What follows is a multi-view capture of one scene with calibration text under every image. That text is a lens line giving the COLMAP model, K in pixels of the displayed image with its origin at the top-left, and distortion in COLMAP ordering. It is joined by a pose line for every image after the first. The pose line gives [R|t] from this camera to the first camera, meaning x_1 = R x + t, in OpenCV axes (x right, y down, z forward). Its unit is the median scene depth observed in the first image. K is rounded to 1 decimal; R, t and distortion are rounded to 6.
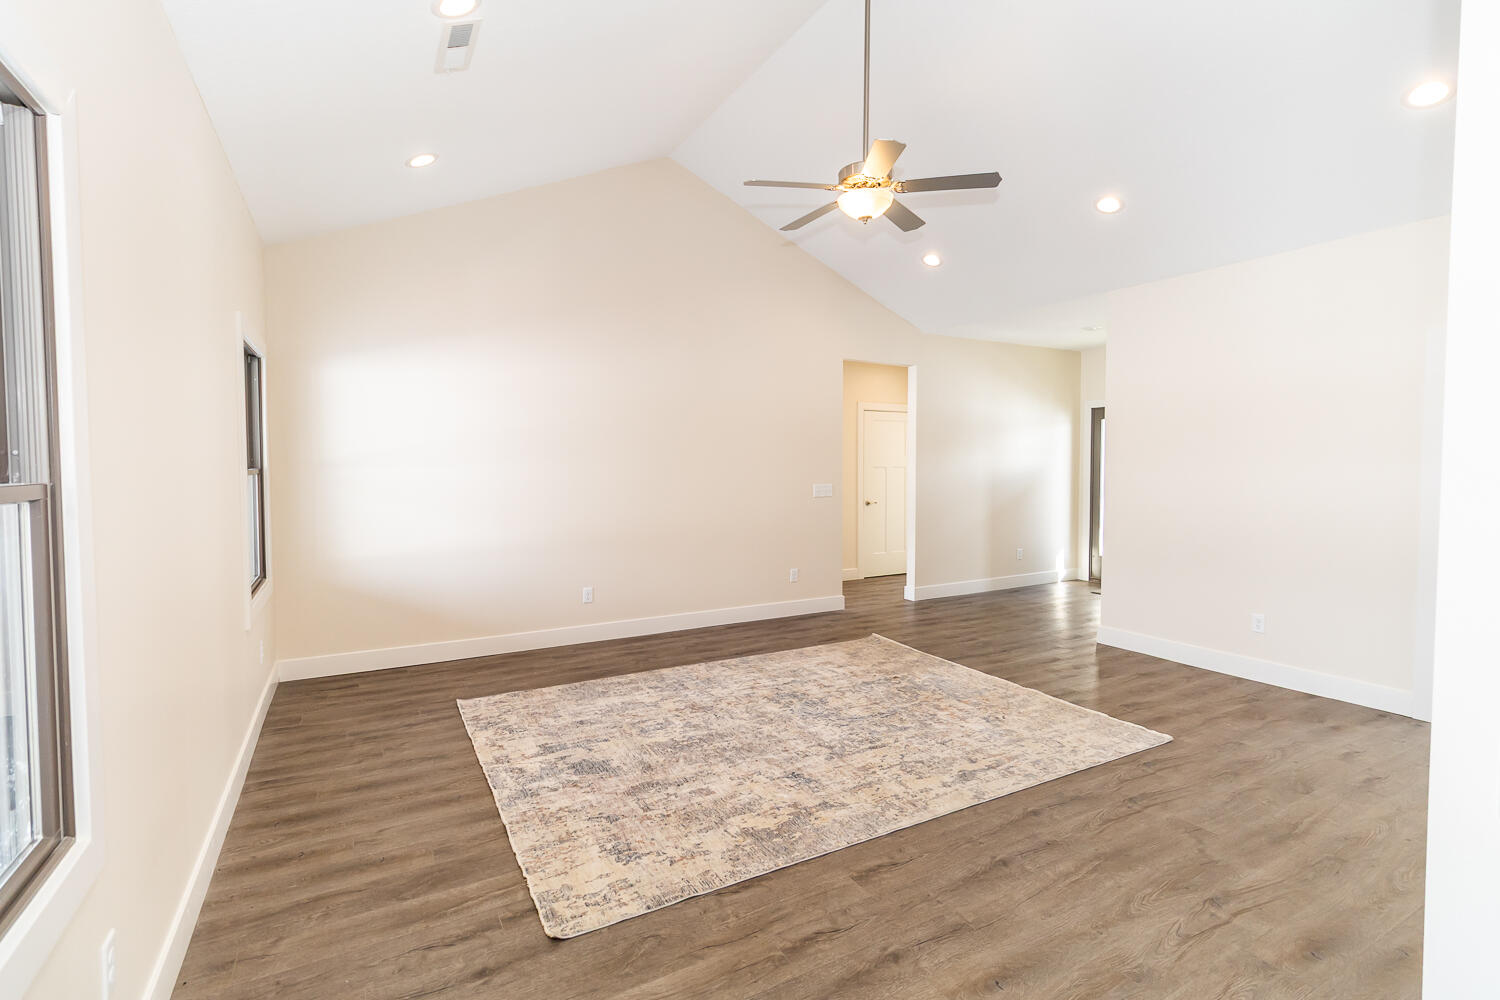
lens RADIAL K [[691.2, 0, 741.1], [0, 691.2, 500.2], [0, 0, 1]] dist [0.003145, 0.001335]
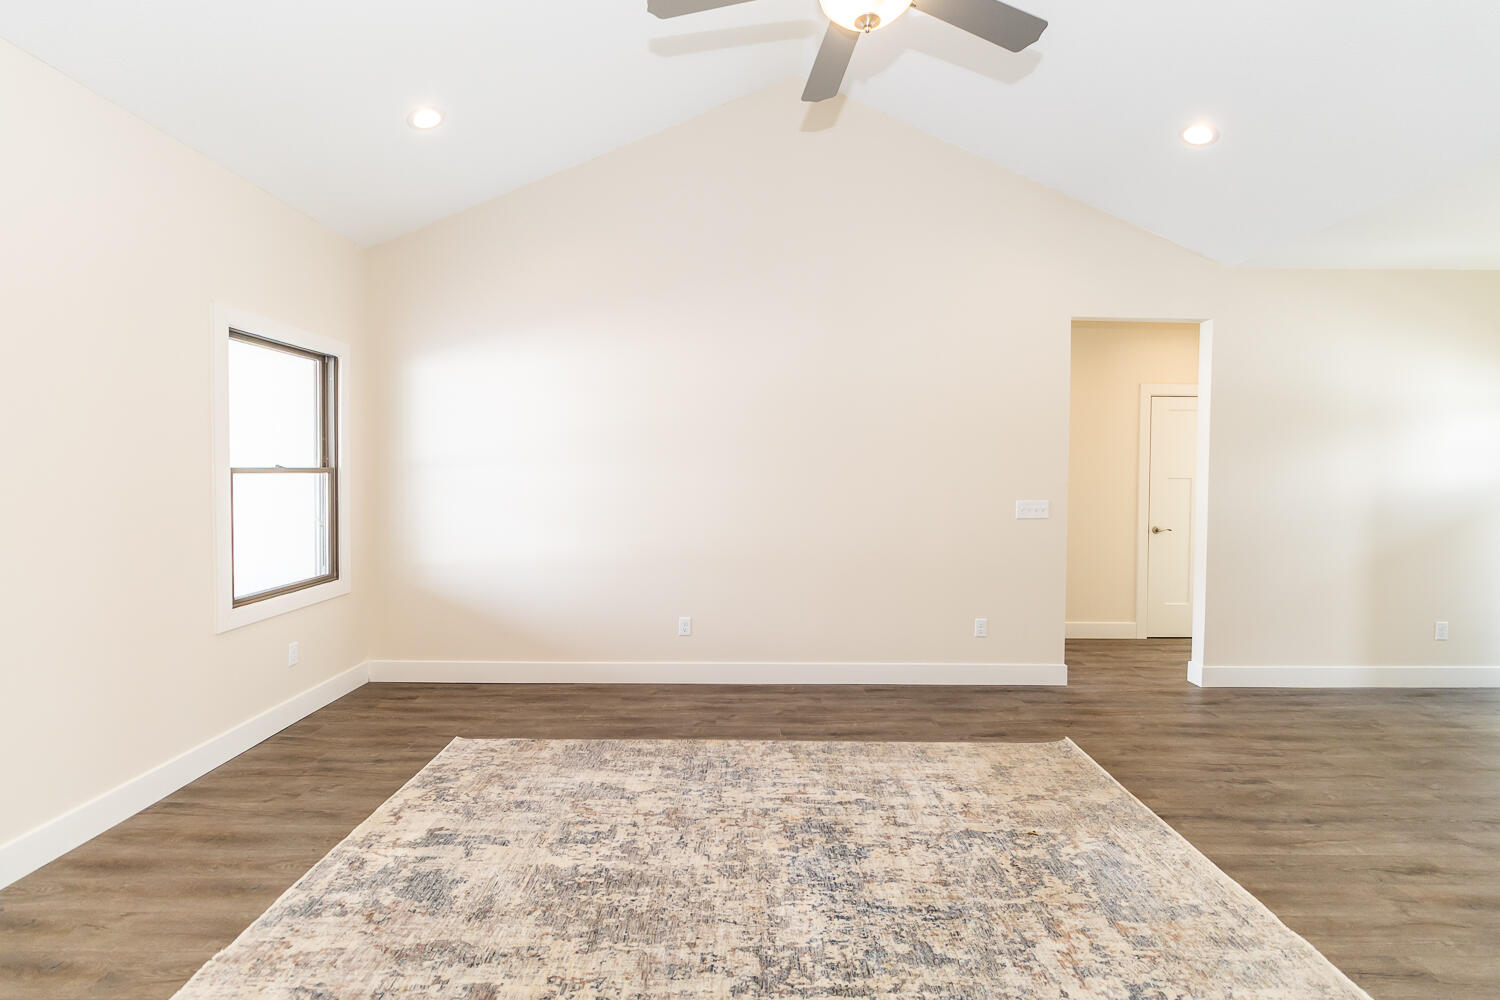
lens RADIAL K [[691.2, 0, 751.1], [0, 691.2, 502.6], [0, 0, 1]] dist [0.003145, 0.001335]
pose [[0.882526, 0.031320, -0.469219, 0.331456], [-0.036524, 0.999331, -0.001992, -0.017185], [0.468842, 0.018896, 0.883080, 0.430566]]
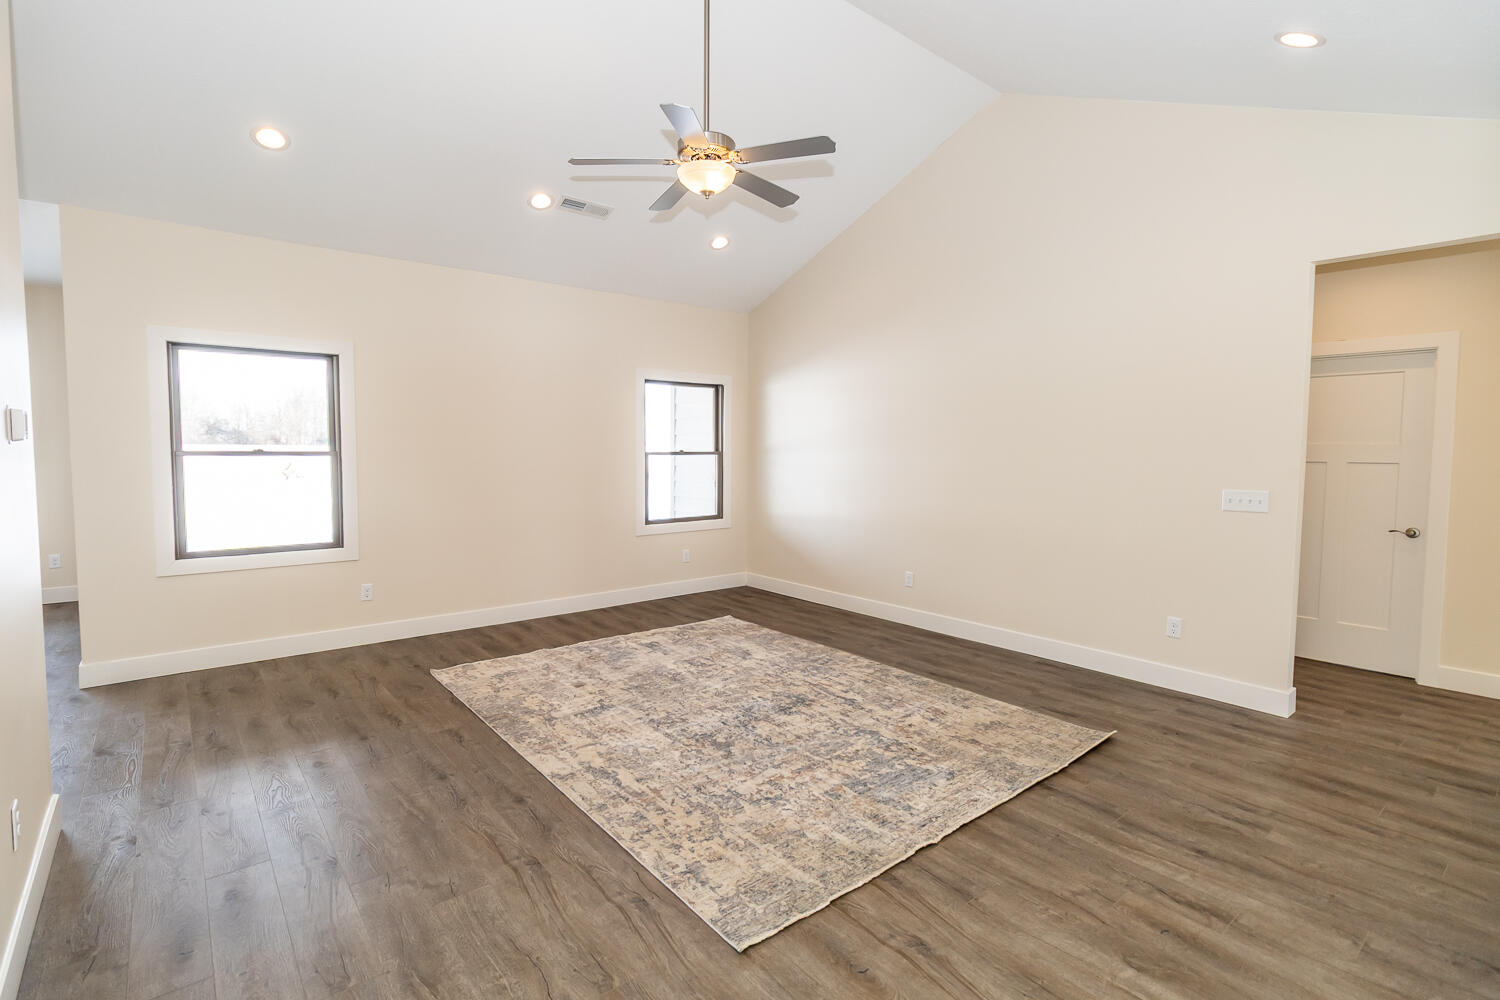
lens RADIAL K [[691.2, 0, 763.0], [0, 691.2, 505.2], [0, 0, 1]] dist [0.003145, 0.001335]
pose [[0.206137, 0.084248, -0.974890, 1.040476], [-0.060392, 0.995483, 0.073258, -0.049902], [0.976658, 0.043775, 0.210294, 0.808886]]
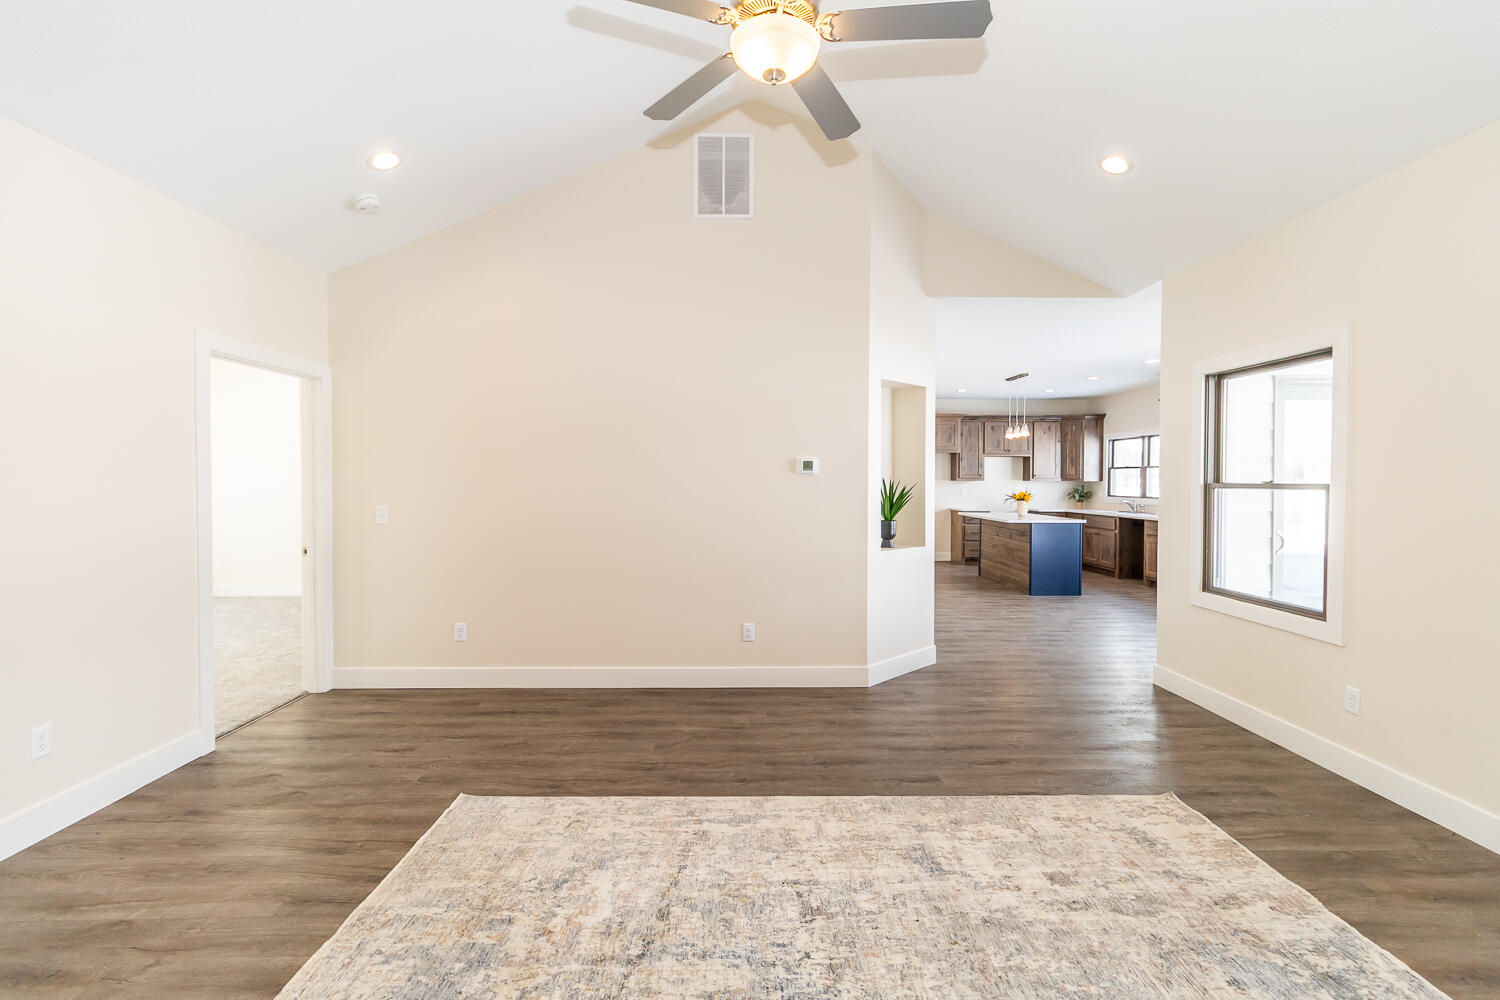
lens RADIAL K [[691.2, 0, 747.6], [0, 691.2, 497.1], [0, 0, 1]] dist [0.003145, 0.001335]
pose [[-0.881166, -0.015914, 0.472540, -0.084542], [0.021972, 0.996975, 0.074548, -0.074851], [-0.472297, 0.076071, -0.878151, 1.427099]]
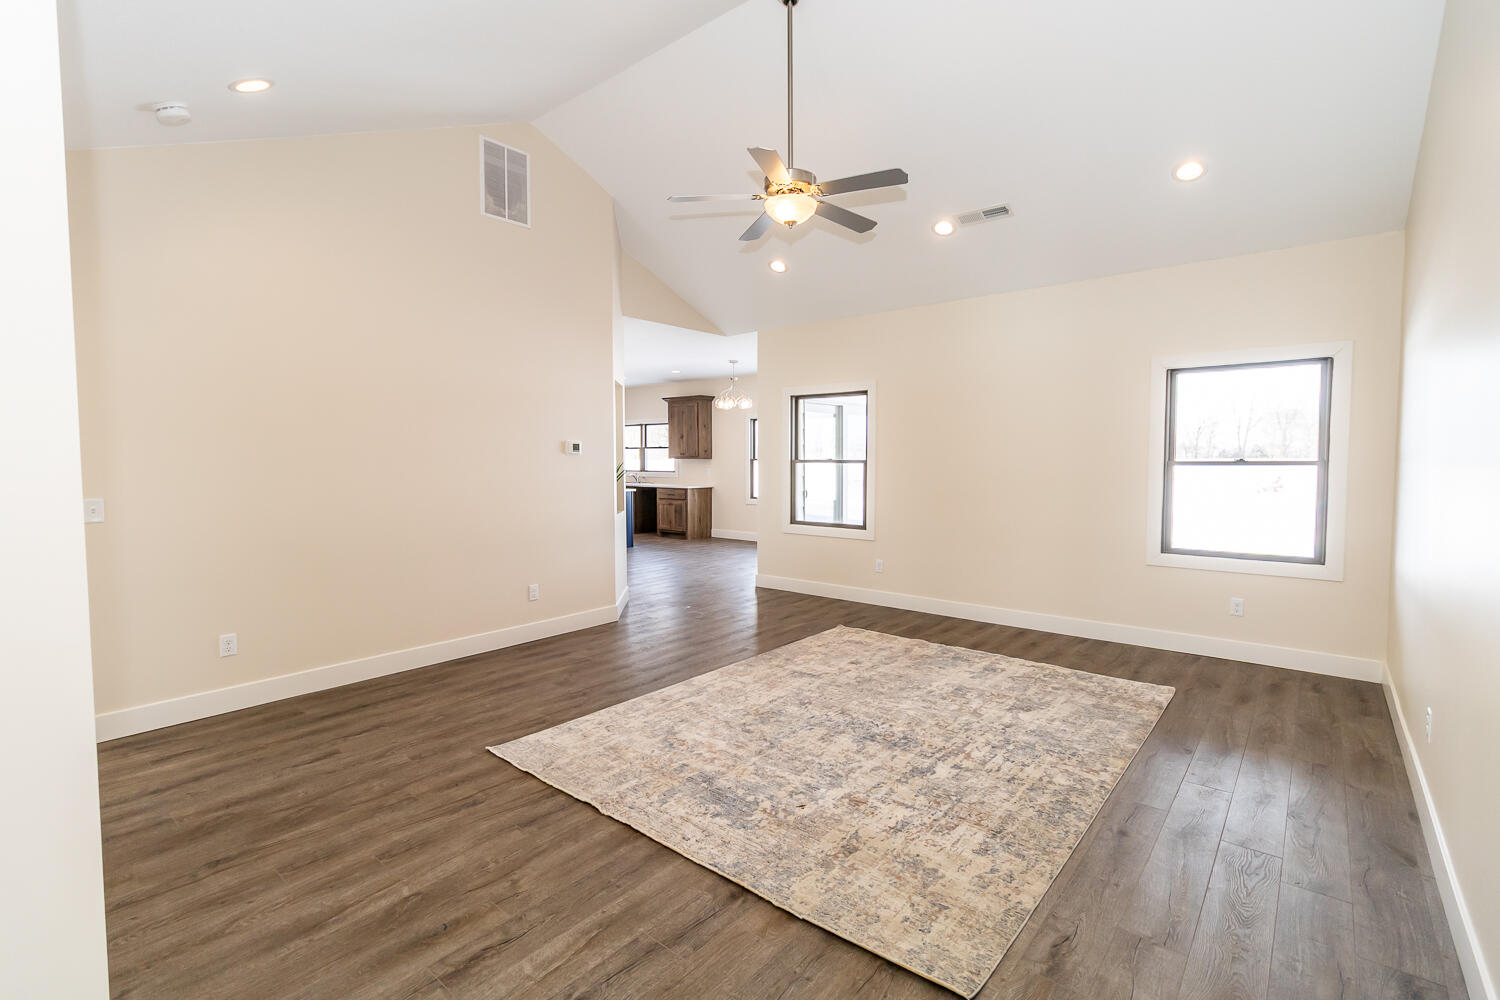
lens RADIAL K [[691.2, 0, 749.9], [0, 691.2, 498.2], [0, 0, 1]] dist [0.003145, 0.001335]
pose [[-0.929627, 0.022494, -0.367816, 0.574511], [-0.018384, 0.994062, 0.107255, -0.093449], [0.368044, 0.106469, -0.923693, 1.798321]]
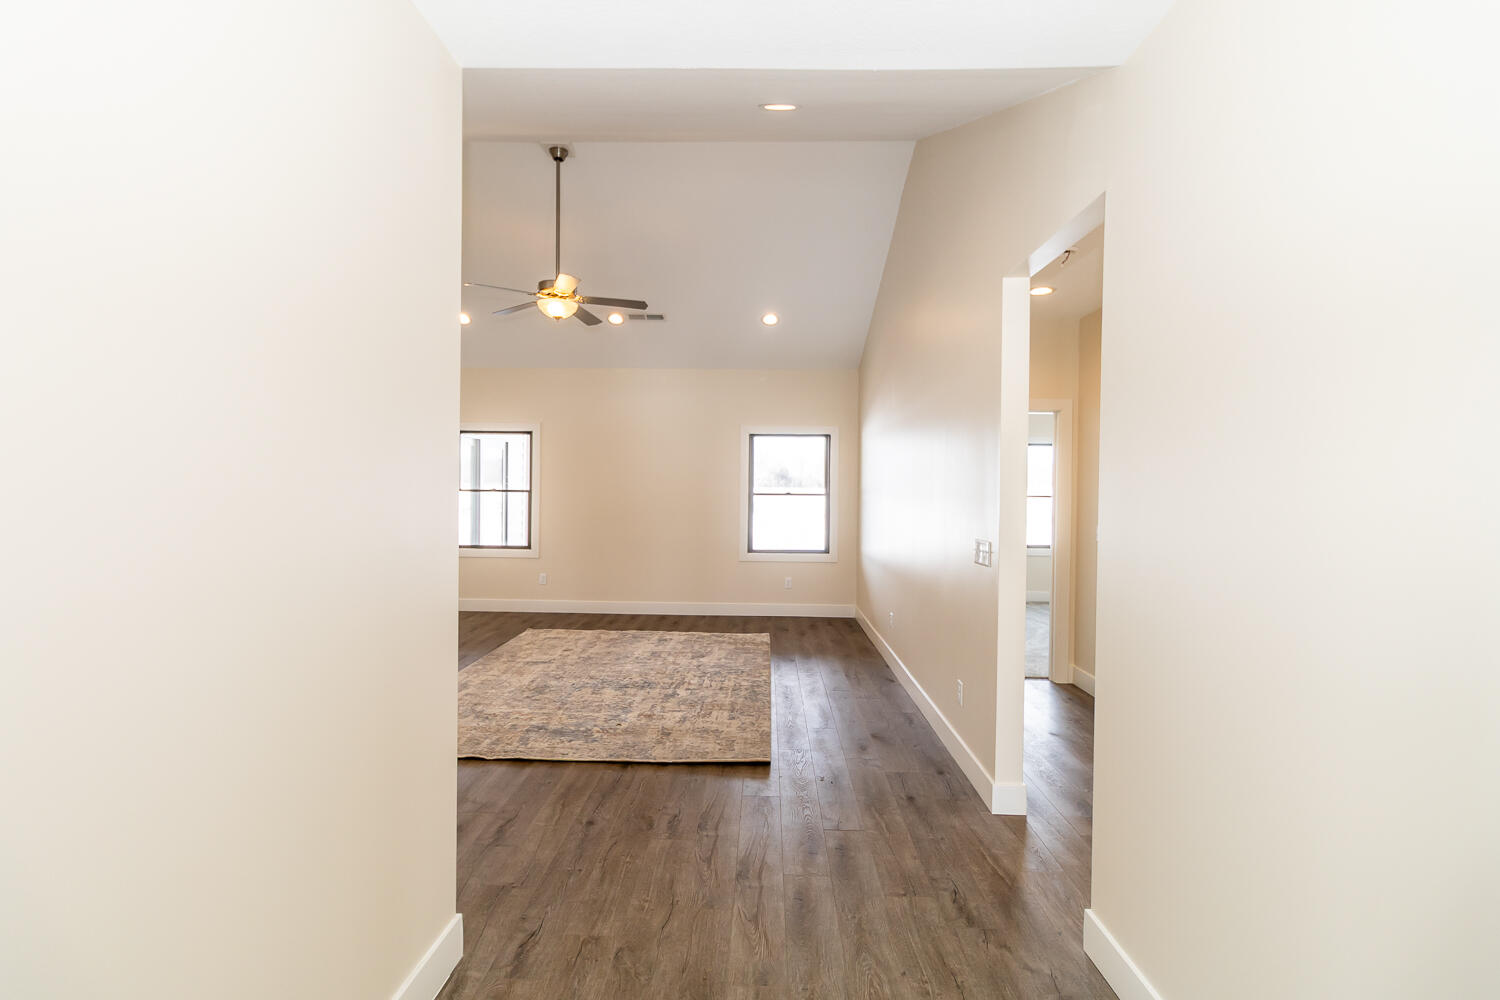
lens RADIAL K [[691.2, 0, 759.3], [0, 691.2, 504.8], [0, 0, 1]] dist [0.003145, 0.001335]
pose [[-0.490267, 0.019309, -0.871358, 1.101139], [-0.057604, 0.996851, 0.054501, -0.114033], [0.869666, 0.076913, -0.487611, 1.881665]]
